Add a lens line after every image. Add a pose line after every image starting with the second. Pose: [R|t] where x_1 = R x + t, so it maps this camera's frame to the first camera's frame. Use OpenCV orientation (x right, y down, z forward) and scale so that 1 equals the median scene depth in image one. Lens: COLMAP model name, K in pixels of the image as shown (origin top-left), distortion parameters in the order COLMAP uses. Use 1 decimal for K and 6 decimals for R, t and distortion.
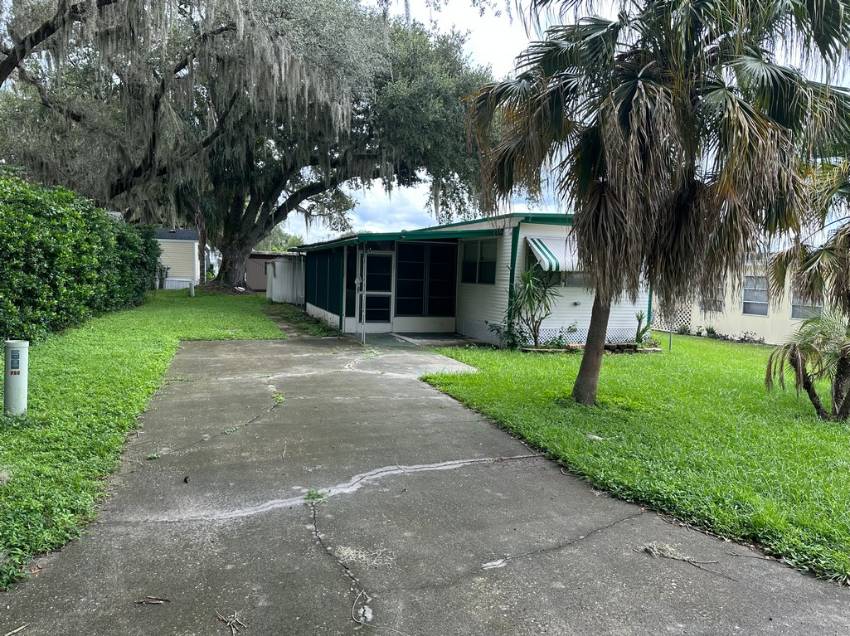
lens RADIAL K [[594.4, 0, 425.3], [0, 594.4, 320.6], [0, 0, 1]] dist [0.111793, -0.160855]
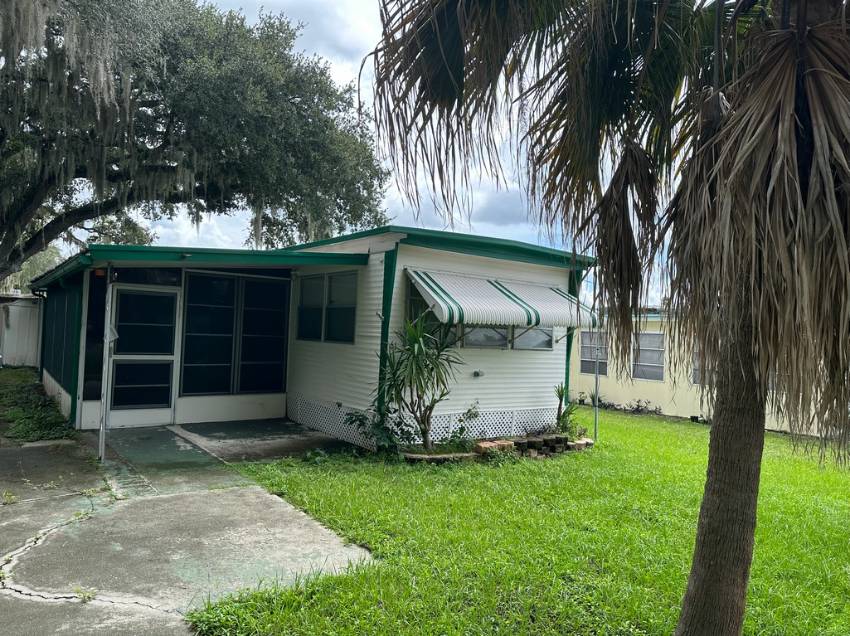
lens RADIAL K [[594.4, 0, 425.3], [0, 594.4, 320.6], [0, 0, 1]] dist [0.111793, -0.160855]
pose [[0.958751, 0.013183, 0.283942, 0.011594], [0.012032, 0.996146, -0.086879, -0.027268], [-0.283993, 0.086712, 0.954897, 0.351335]]
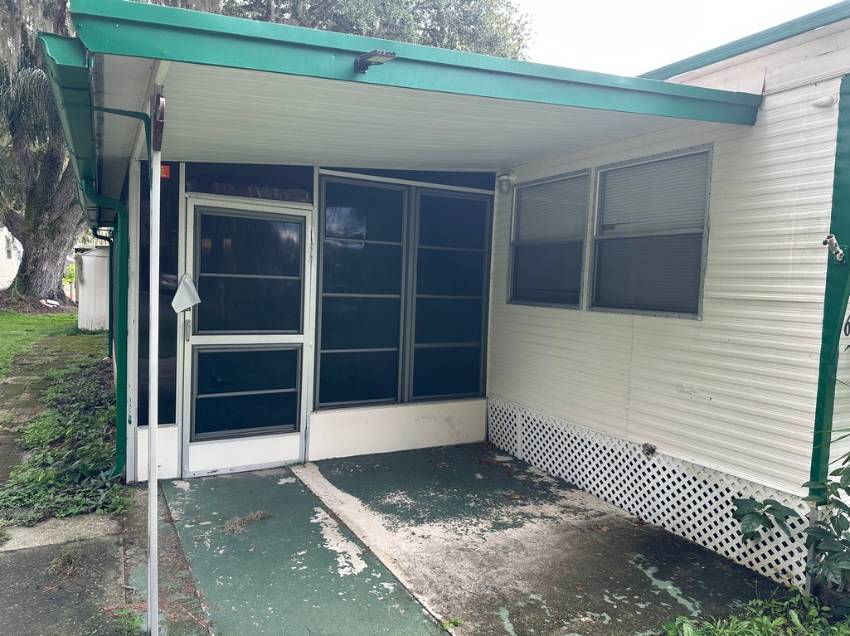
lens RADIAL K [[594.4, 0, 425.3], [0, 594.4, 320.6], [0, 0, 1]] dist [0.111793, -0.160855]
pose [[0.988969, -0.003671, 0.148074, -0.040093], [0.005601, 0.999905, -0.012619, -0.050960], [-0.148013, 0.013309, 0.988896, 0.678596]]
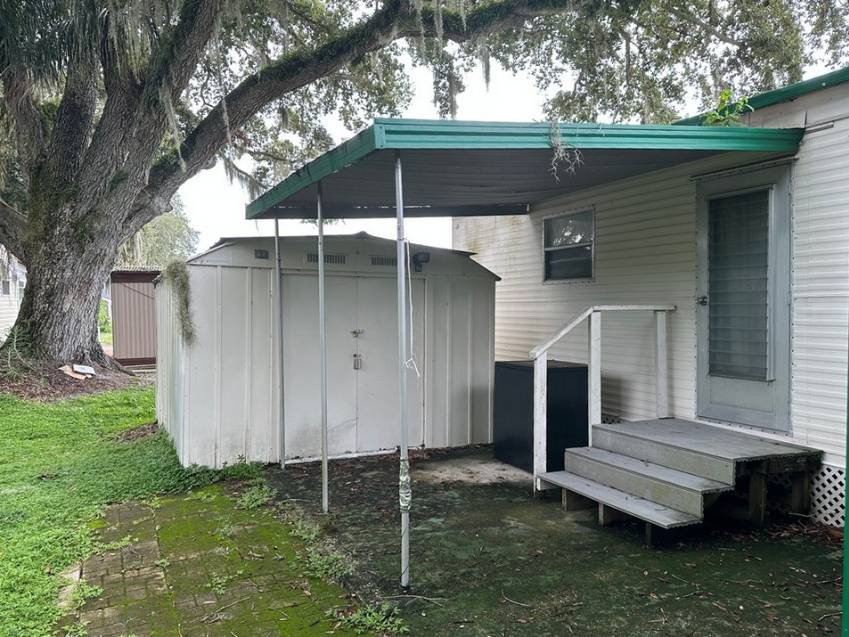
lens RADIAL K [[626.5, 0, 422.3], [0, 626.5, 327.0], [0, 0, 1]] dist [0.109770, -0.193568]
pose [[0.992155, -0.044694, 0.116751, -0.336890], [0.049697, 0.997951, -0.040298, -0.111018], [-0.114711, 0.045784, 0.992343, 1.313164]]
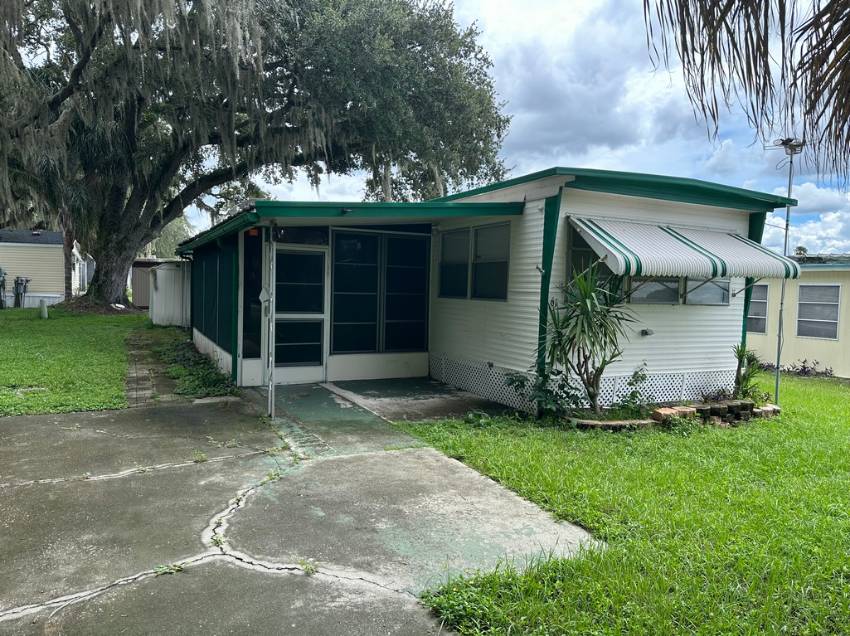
lens RADIAL K [[594.4, 0, 425.3], [0, 594.4, 320.6], [0, 0, 1]] dist [0.111793, -0.160855]
pose [[0.992776, -0.012369, 0.119342, -0.027868], [0.014863, 0.999689, -0.020032, -0.027938], [-0.119057, 0.021661, 0.992651, 0.394474]]
